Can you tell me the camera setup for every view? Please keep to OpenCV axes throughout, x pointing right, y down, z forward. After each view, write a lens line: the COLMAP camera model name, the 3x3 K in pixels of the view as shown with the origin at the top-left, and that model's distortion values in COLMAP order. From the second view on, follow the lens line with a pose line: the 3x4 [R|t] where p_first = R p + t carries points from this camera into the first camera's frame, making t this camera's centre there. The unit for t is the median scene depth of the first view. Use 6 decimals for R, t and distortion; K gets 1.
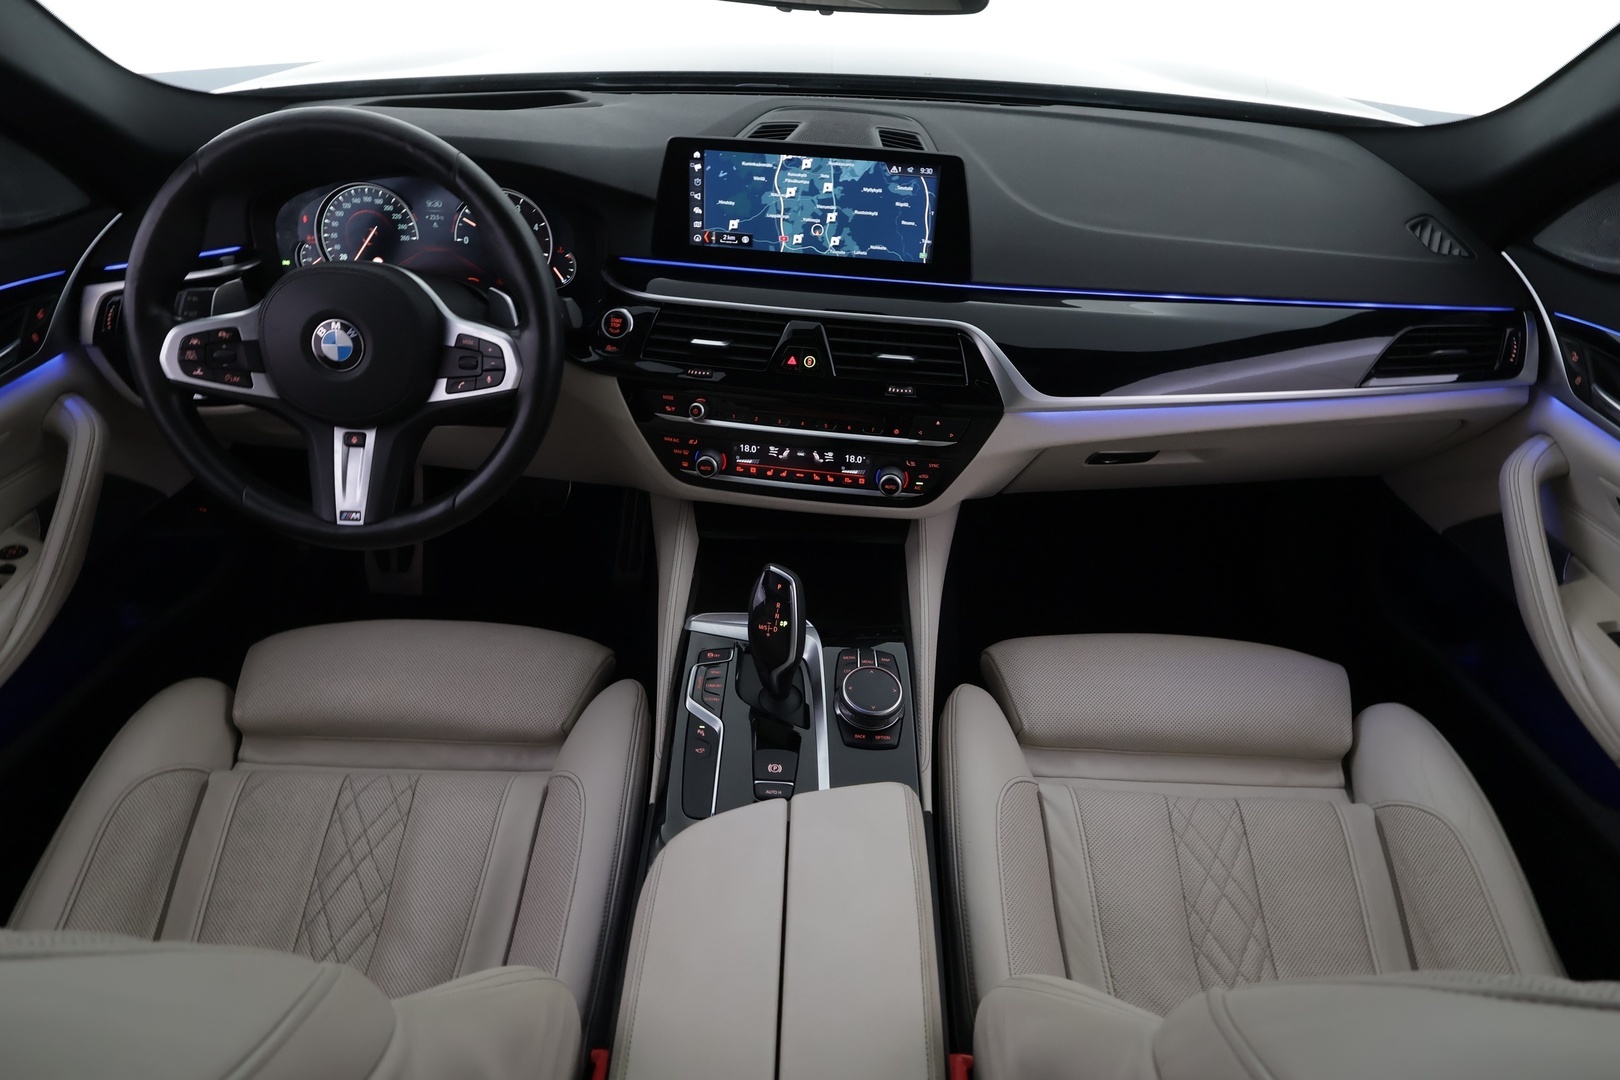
lens RADIAL K [[1059.7, 0, 812.7], [0, 1059.7, 546.2], [0, 0, 1]] dist [-0.003292, 0.001382]
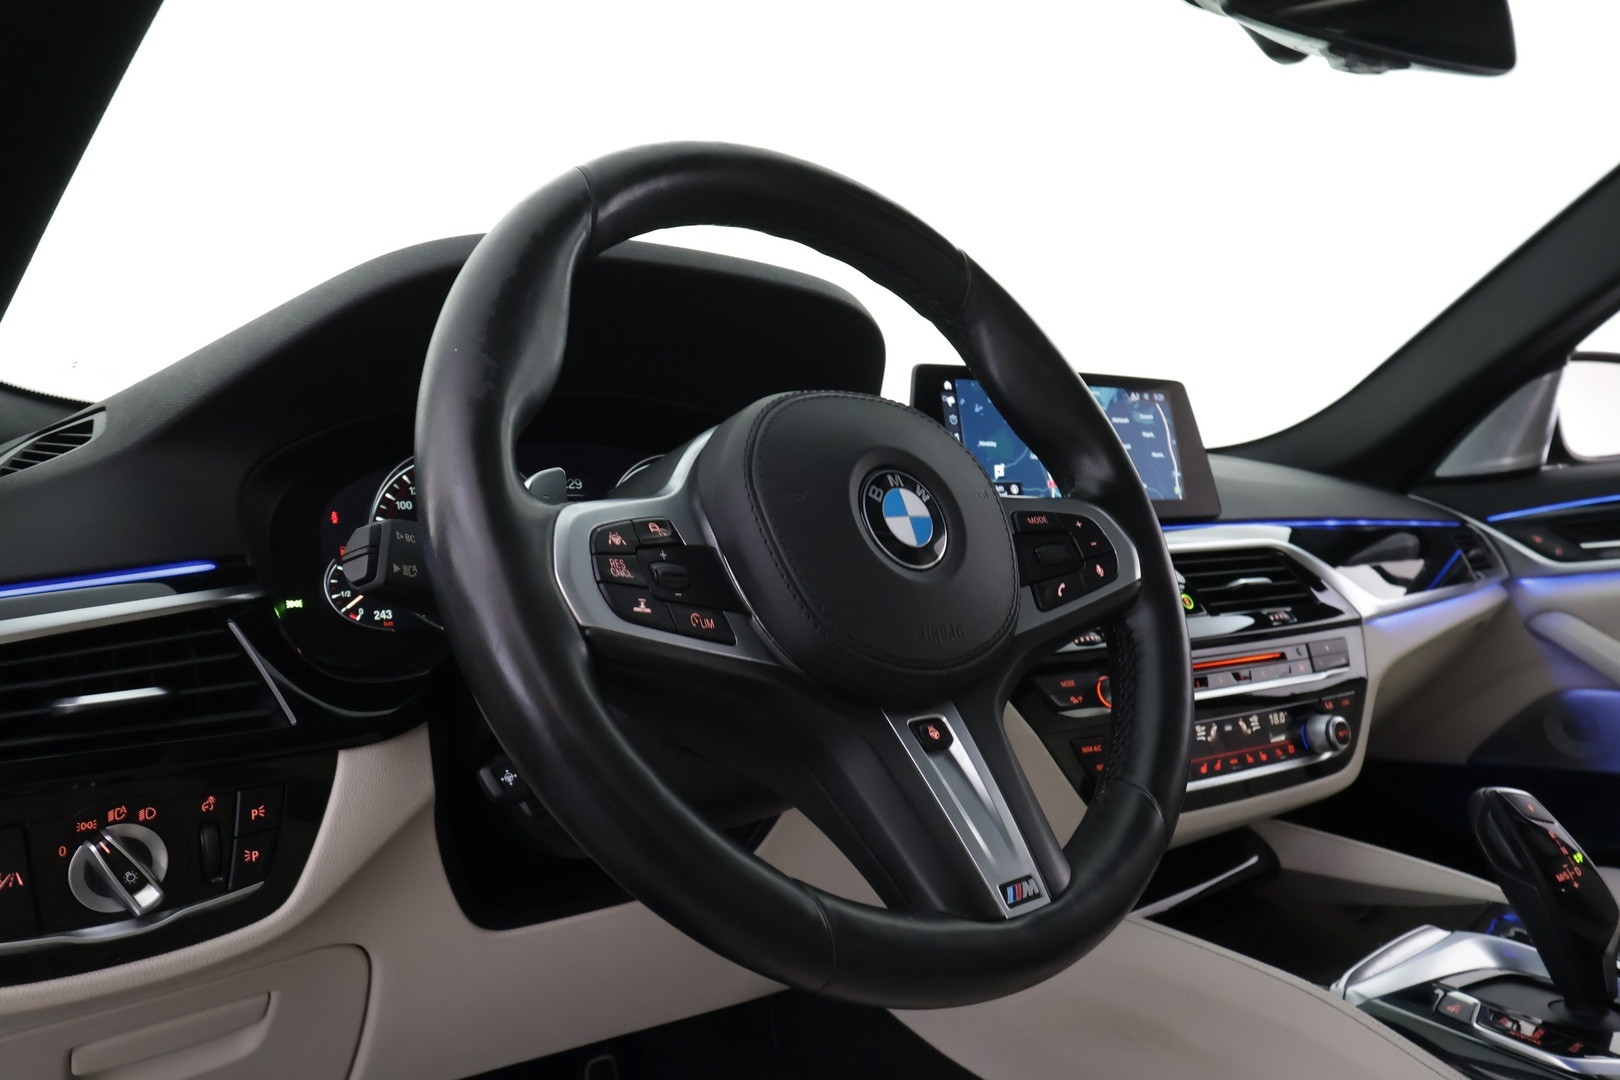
lens RADIAL K [[1130.3, 0, 809.1], [0, 1130.3, 535.7], [0, 0, 1]] dist [0.002028, -0.004578]
pose [[0.755529, -0.048705, 0.653302, -0.694173], [0.421866, 0.799115, -0.428303, 0.013294], [-0.501203, 0.599202, 0.624302, 0.605756]]
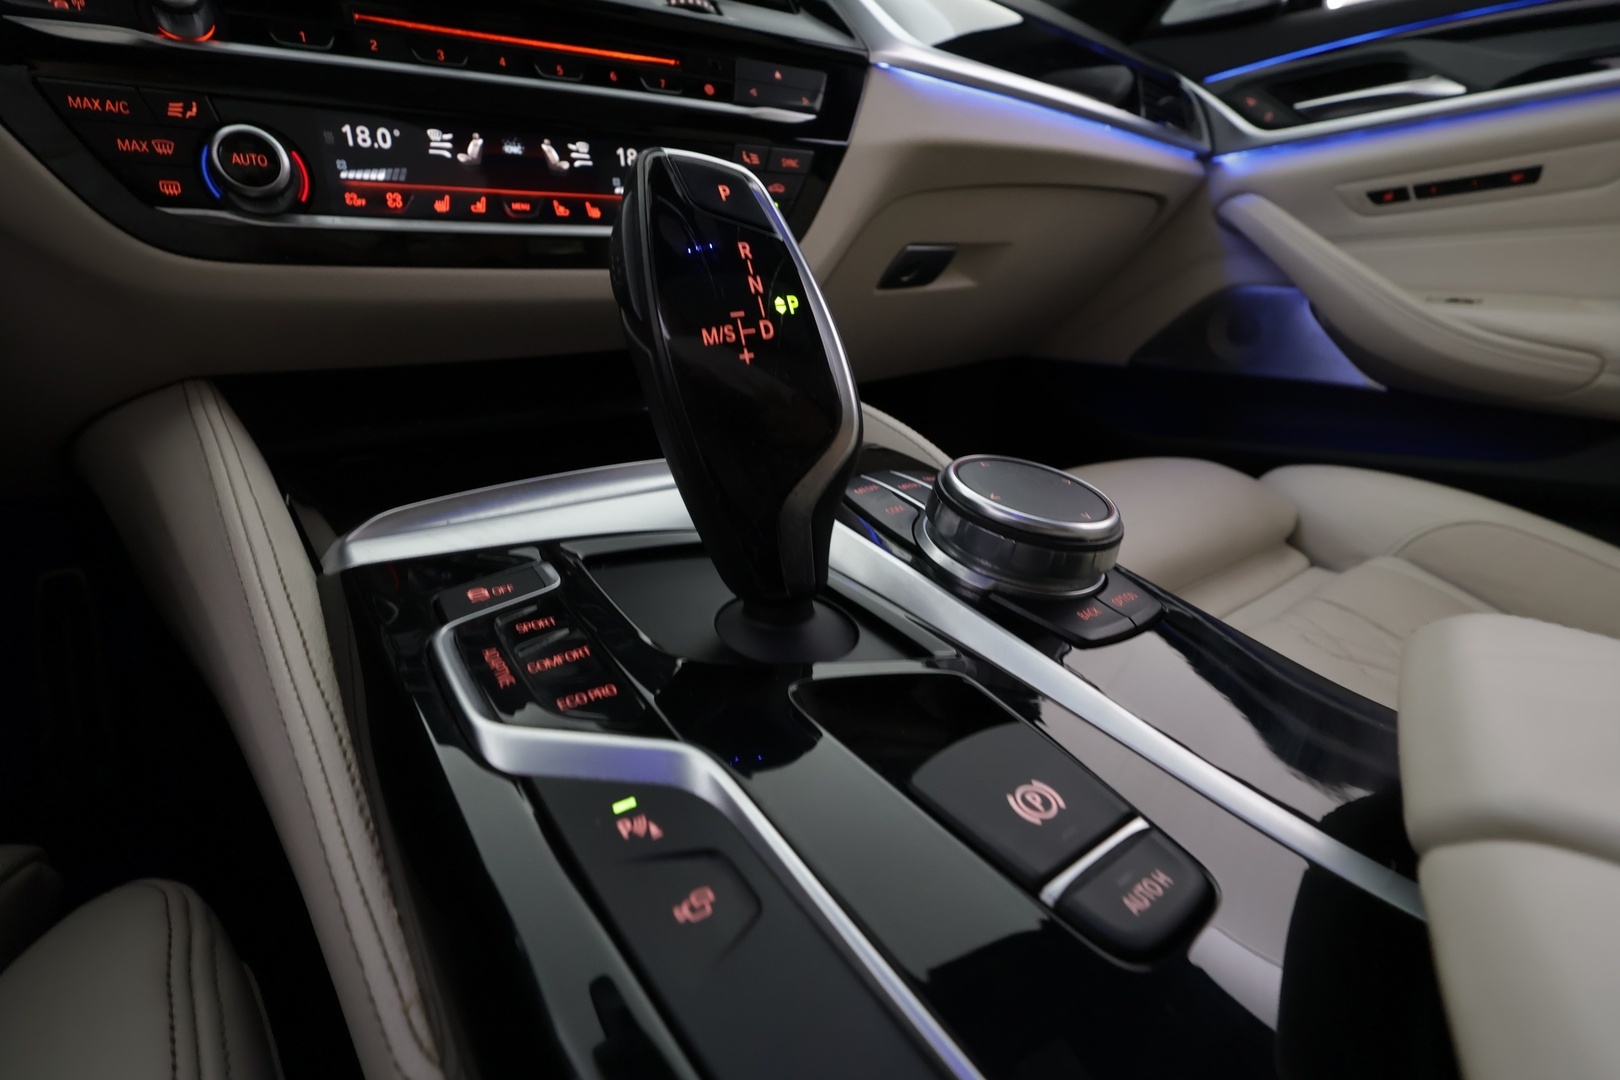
lens RADIAL K [[754.9, 0, 810.2], [0, 754.9, 532.7], [0, 0, 1]] dist [0.002075, -0.000049]
pose [[0.774573, -0.227033, 0.590333, -0.133023], [0.357621, 0.927040, -0.112708, 0.133005], [-0.521674, 0.298416, 0.799252, 0.745317]]
